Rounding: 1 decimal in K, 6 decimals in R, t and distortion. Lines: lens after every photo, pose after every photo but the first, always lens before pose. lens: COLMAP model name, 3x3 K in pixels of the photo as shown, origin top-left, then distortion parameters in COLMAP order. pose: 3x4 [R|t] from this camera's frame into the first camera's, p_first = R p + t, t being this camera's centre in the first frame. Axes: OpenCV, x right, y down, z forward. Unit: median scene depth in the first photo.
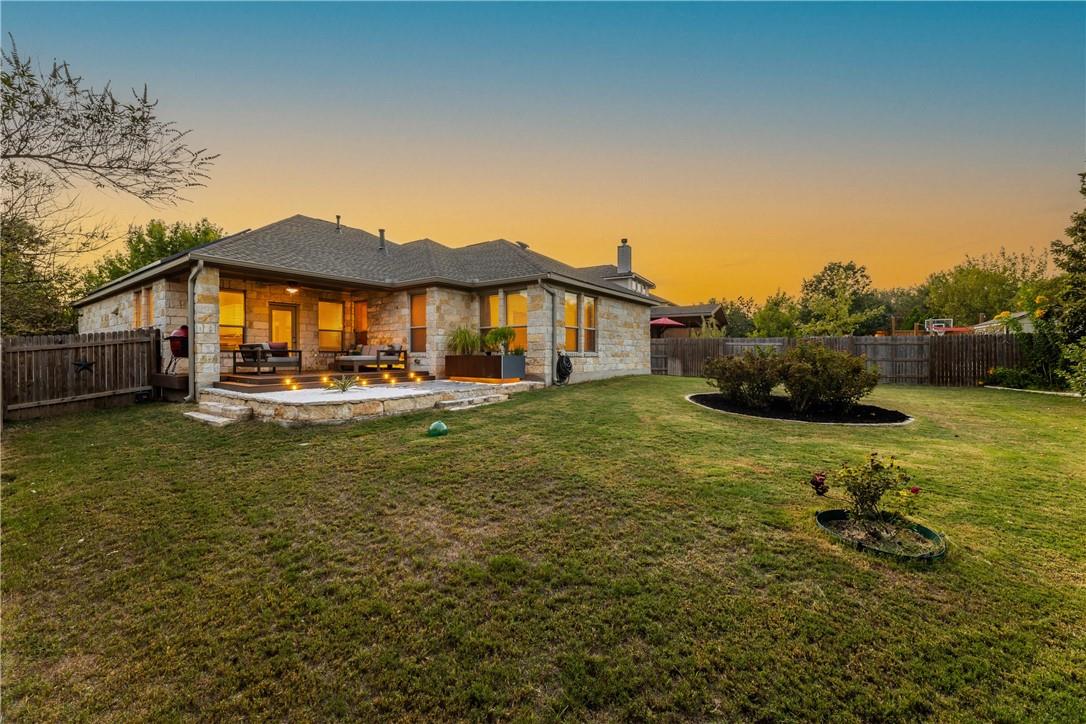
lens RADIAL K [[477.4, 0, 537.5], [0, 477.4, 362.3], [0, 0, 1]] dist [0.004588, 0.000271]
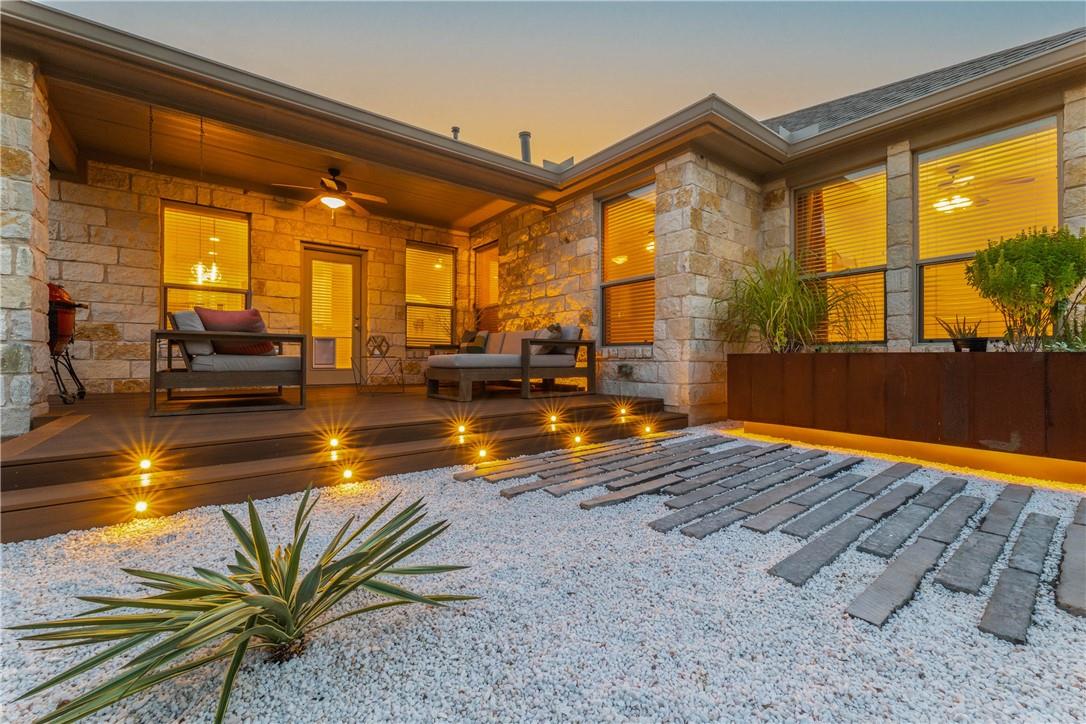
lens RADIAL K [[433.6, 0, 543.0], [0, 433.6, 358.7], [0, 0, 1]] dist [0.004234, -0.000931]
pose [[0.971542, 0.004841, -0.236819, -0.237508], [-0.008157, 0.999882, -0.013023, -0.005973], [0.236728, 0.014584, 0.971466, 0.667262]]
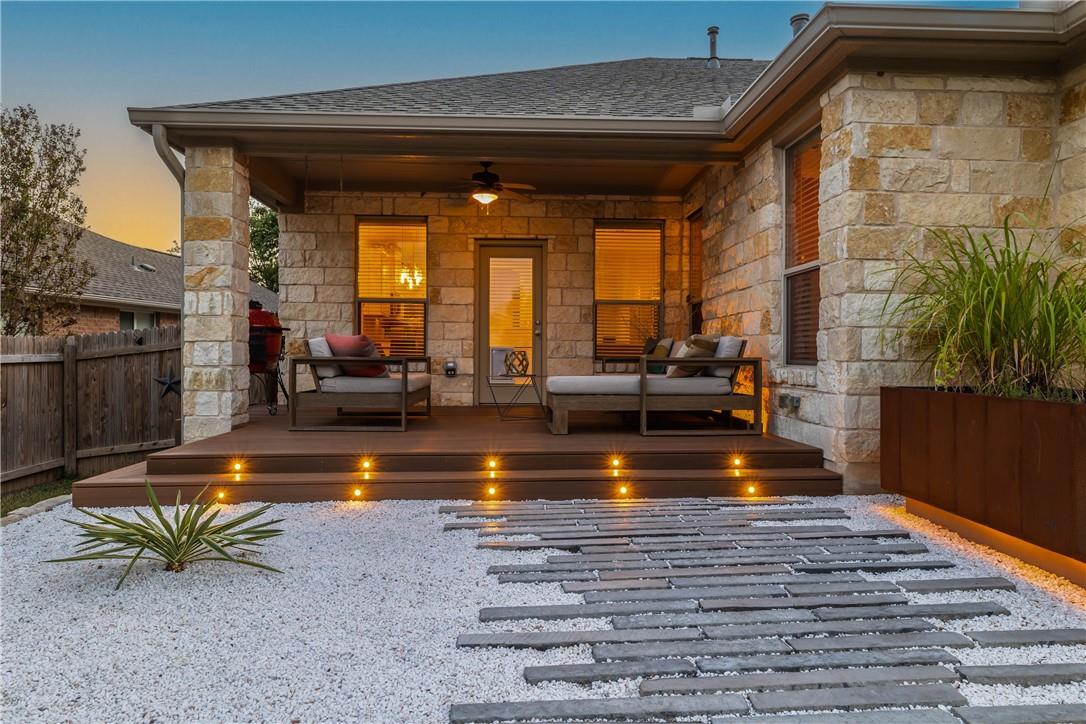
lens RADIAL K [[709.3, 0, 561.8], [0, 709.3, 360.3], [0, 0, 1]] dist [0.000345, -0.006604]
pose [[0.668810, 0.010231, -0.743363, -0.056444], [-0.015571, 0.999879, -0.000248, -0.022621], [0.743270, 0.011741, 0.668889, 0.672457]]
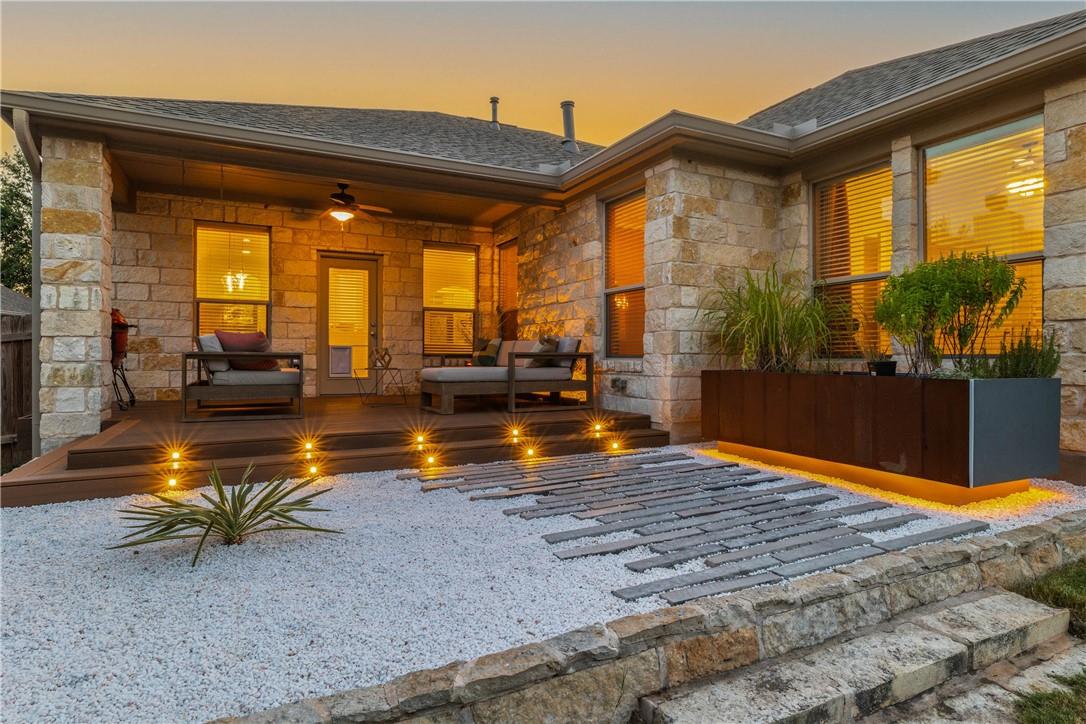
lens RADIAL K [[582.9, 0, 549.2], [0, 582.9, 358.3], [0, 0, 1]] dist [0.003665, -0.005981]
pose [[0.911094, 0.005463, -0.412163, -0.123829], [-0.010396, 0.999899, -0.009728, -0.016826], [0.412068, 0.013148, 0.911058, 0.596717]]
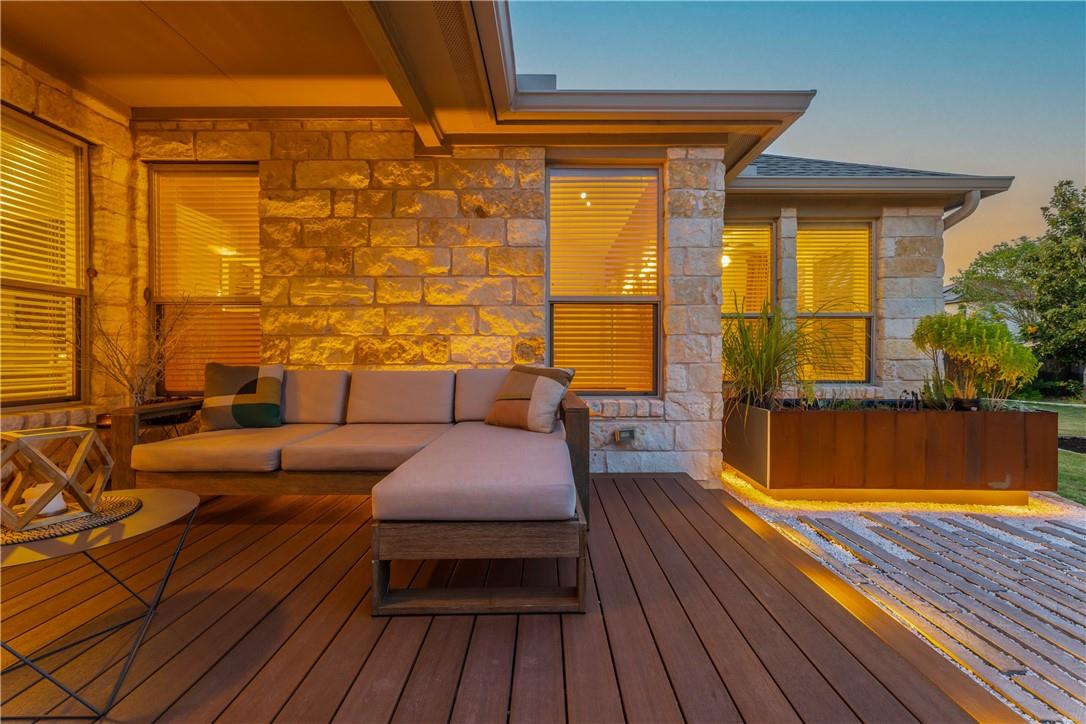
lens RADIAL K [[433.6, 0, 549.5], [0, 433.6, 358.2], [0, 0, 1]] dist [0.004234, -0.000931]
pose [[0.788617, -0.003530, 0.614875, -0.426628], [0.007036, 0.999970, -0.003283, -0.042415], [-0.614845, 0.006916, 0.788618, 0.858291]]
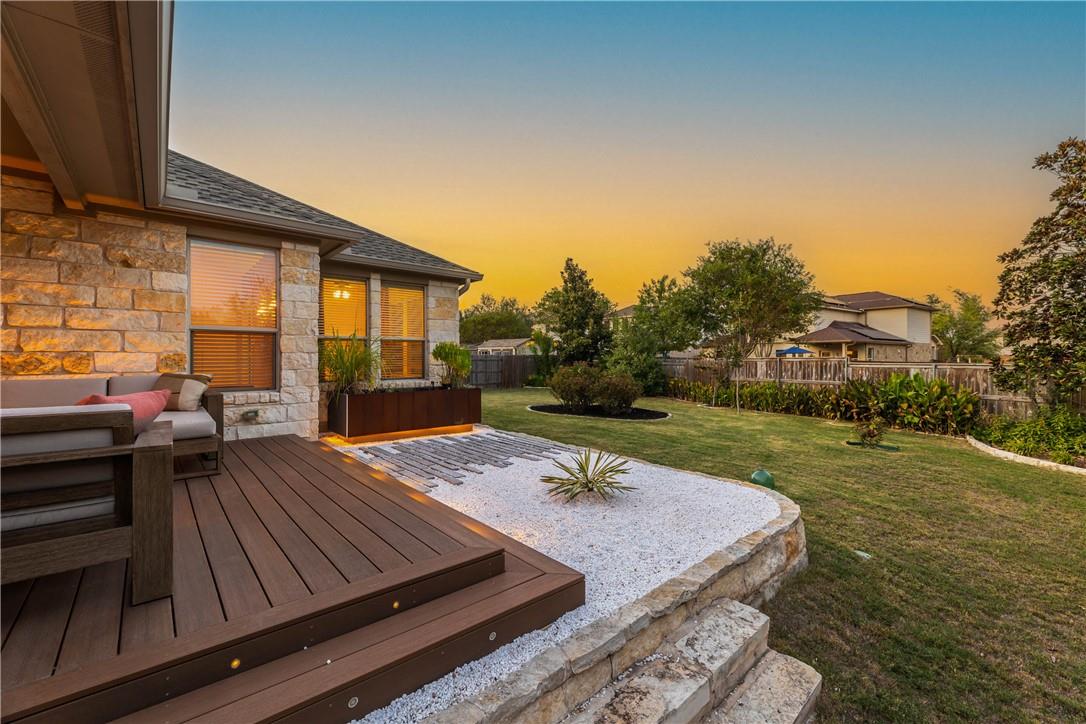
lens RADIAL K [[433.6, 0, 547.4], [0, 433.6, 357.1], [0, 0, 1]] dist [0.004234, -0.000931]
pose [[0.183839, 0.002997, 0.982952, -0.573254], [0.014693, 0.999875, -0.005797, -0.045450], [-0.982847, 0.015508, 0.183772, 0.696981]]
